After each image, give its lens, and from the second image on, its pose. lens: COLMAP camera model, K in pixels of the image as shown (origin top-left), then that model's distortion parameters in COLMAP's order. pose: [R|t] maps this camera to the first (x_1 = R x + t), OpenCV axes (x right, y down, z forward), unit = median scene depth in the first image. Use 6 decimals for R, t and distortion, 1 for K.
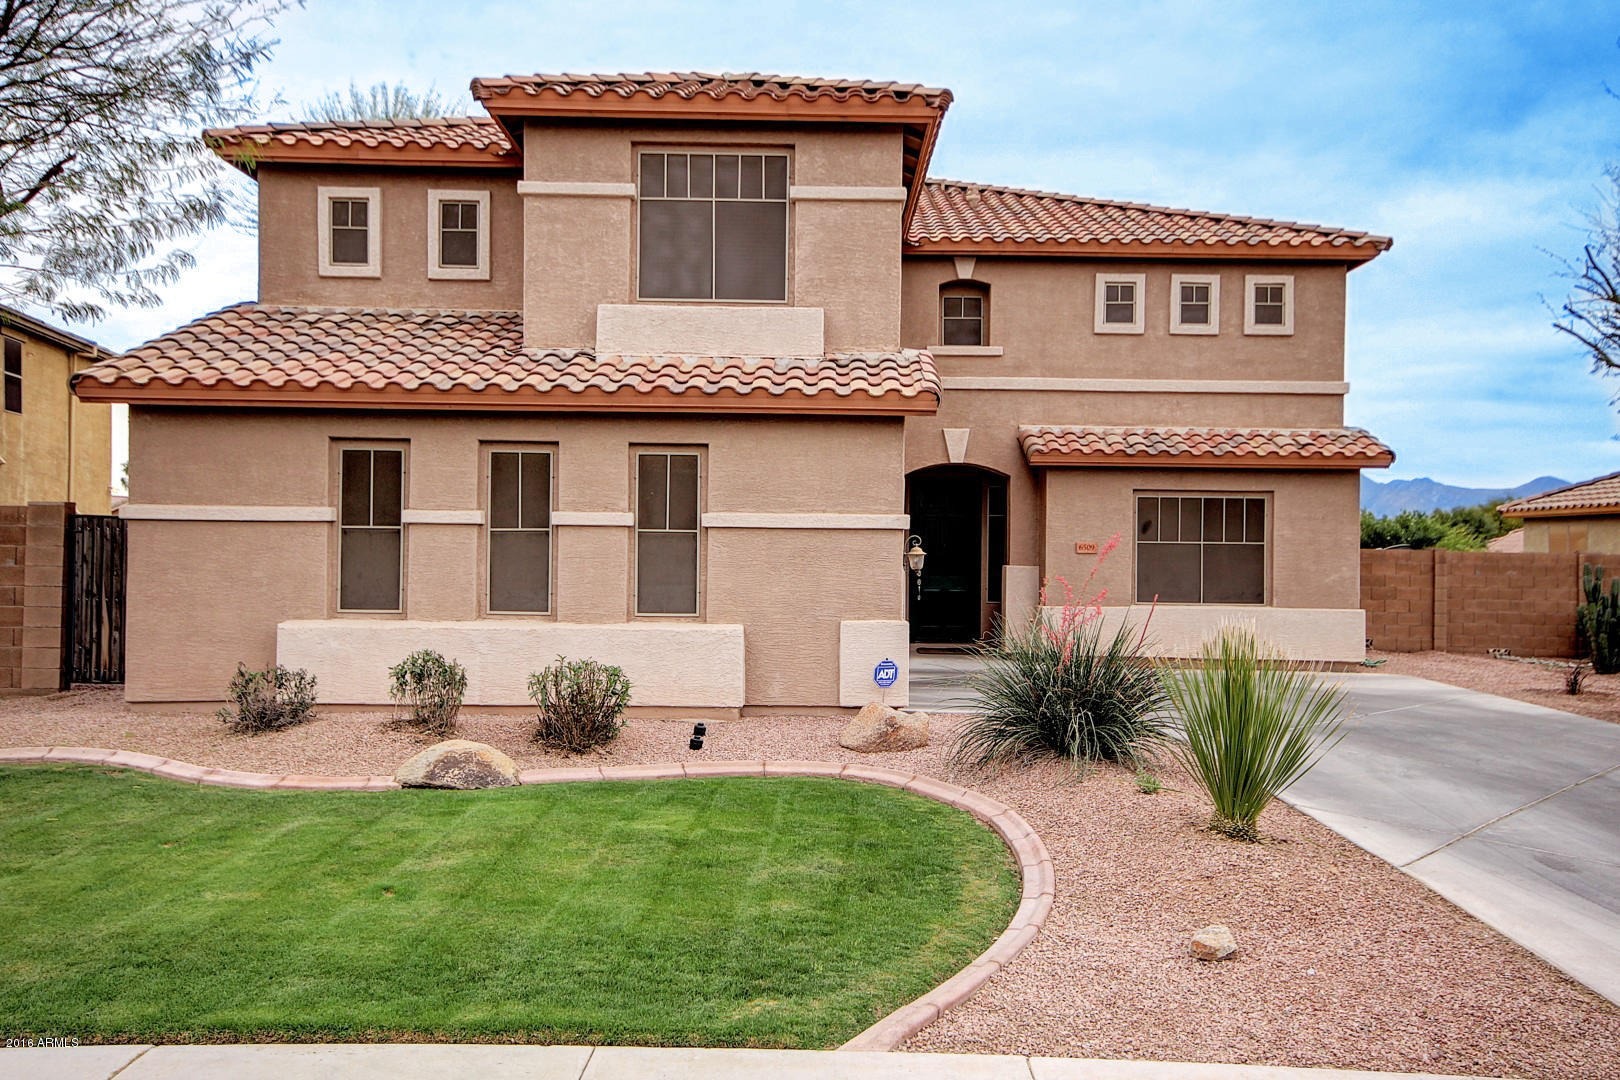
lens RADIAL K [[1248.2, 0, 809.7], [0, 1248.2, 535.0], [0, 0, 1]] dist [0.033444, 0.003475]
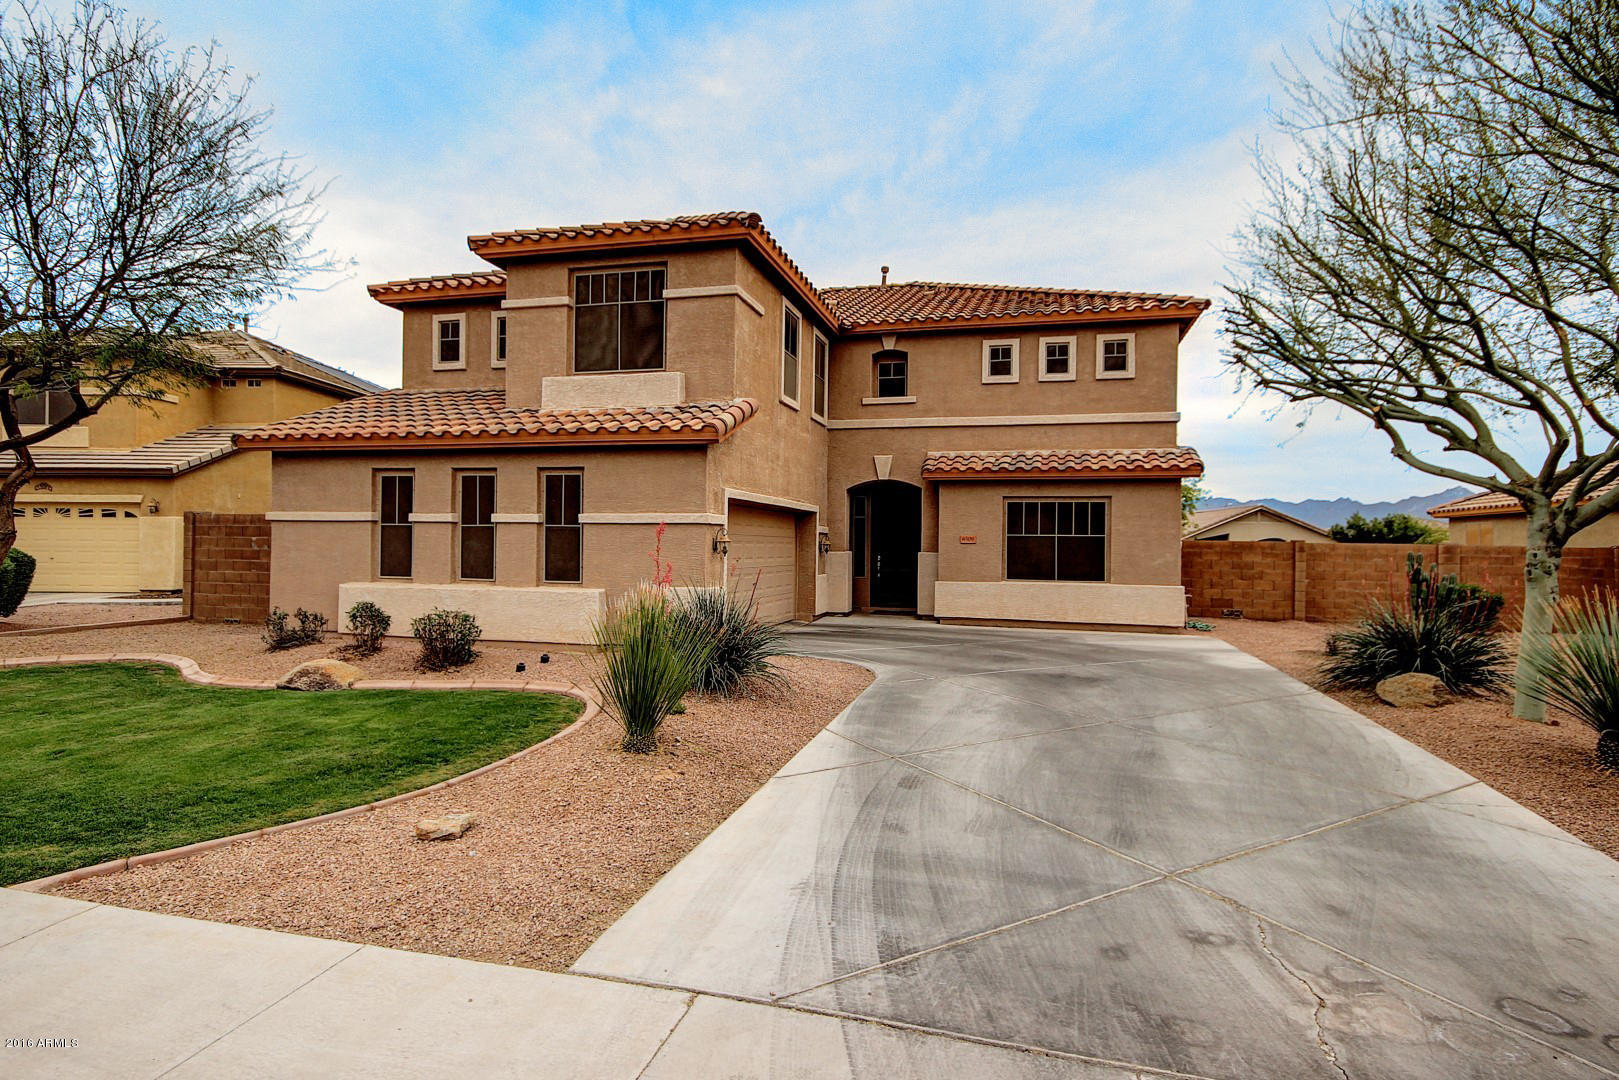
lens RADIAL K [[812.7, 0, 810.7], [0, 812.7, 540.5], [0, 0, 1]] dist [0.017925, 0.000518]
pose [[0.968201, -0.001453, -0.250168, 0.326274], [0.002598, 0.999988, 0.004244, 0.008666], [0.250159, -0.004759, 0.968193, 0.101120]]
